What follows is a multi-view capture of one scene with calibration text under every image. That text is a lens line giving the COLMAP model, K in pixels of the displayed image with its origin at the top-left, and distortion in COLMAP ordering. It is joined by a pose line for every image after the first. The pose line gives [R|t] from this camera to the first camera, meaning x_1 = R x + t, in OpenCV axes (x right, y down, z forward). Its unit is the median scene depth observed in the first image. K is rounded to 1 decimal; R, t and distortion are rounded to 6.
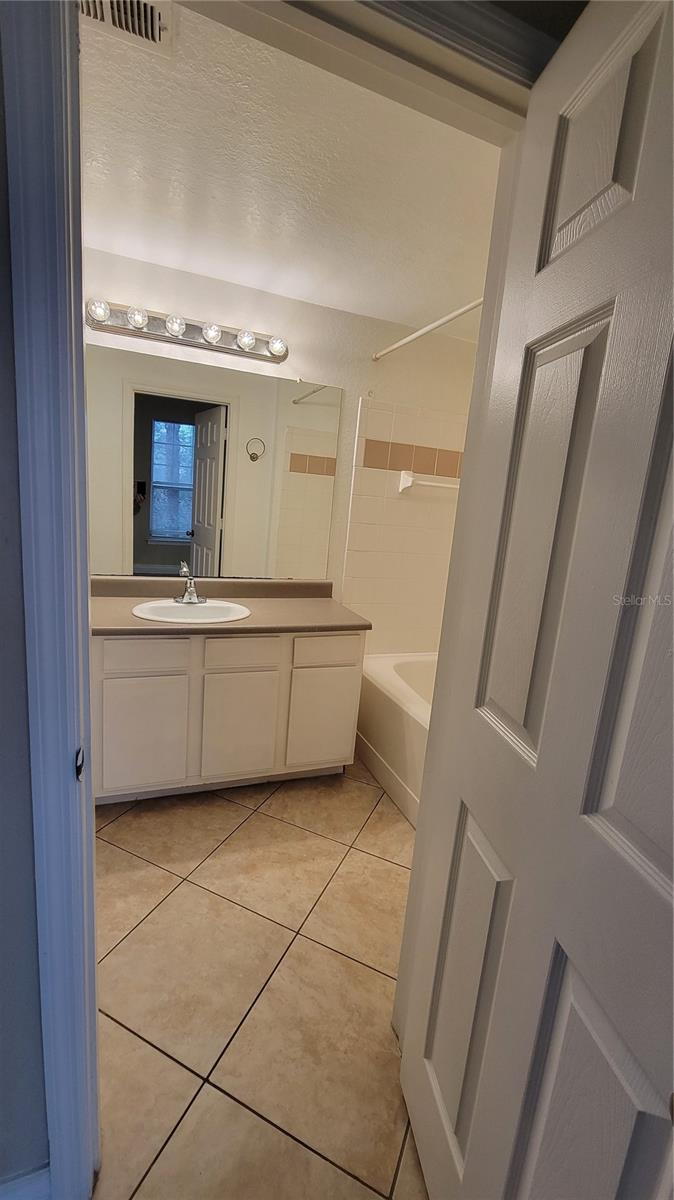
lens RADIAL K [[489.0, 0, 336.2], [0, 489.0, 592.9], [0, 0, 1]] dist [-0.007857, 0.000071]
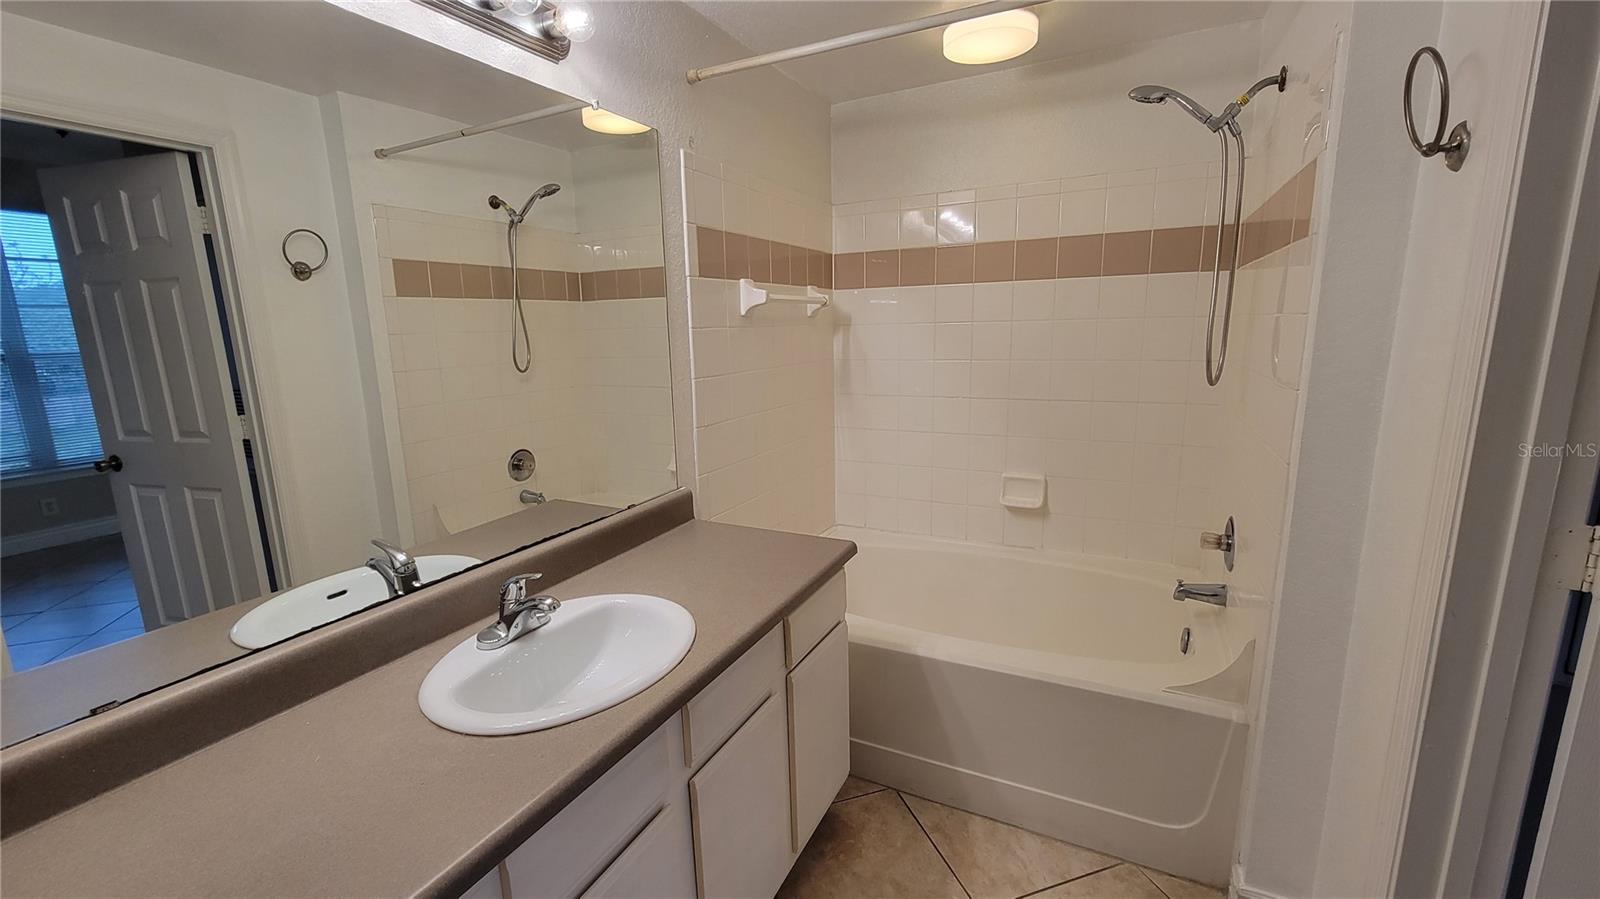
lens RADIAL K [[650.6, 0, 791.6], [0, 650.6, 449.6], [0, 0, 1]] dist [-0.001576, 0.000159]
pose [[0.741479, -0.228030, 0.631040, -0.375917], [0.212855, 0.971842, 0.101073, -0.116331], [-0.636319, 0.059377, 0.769138, 0.366087]]
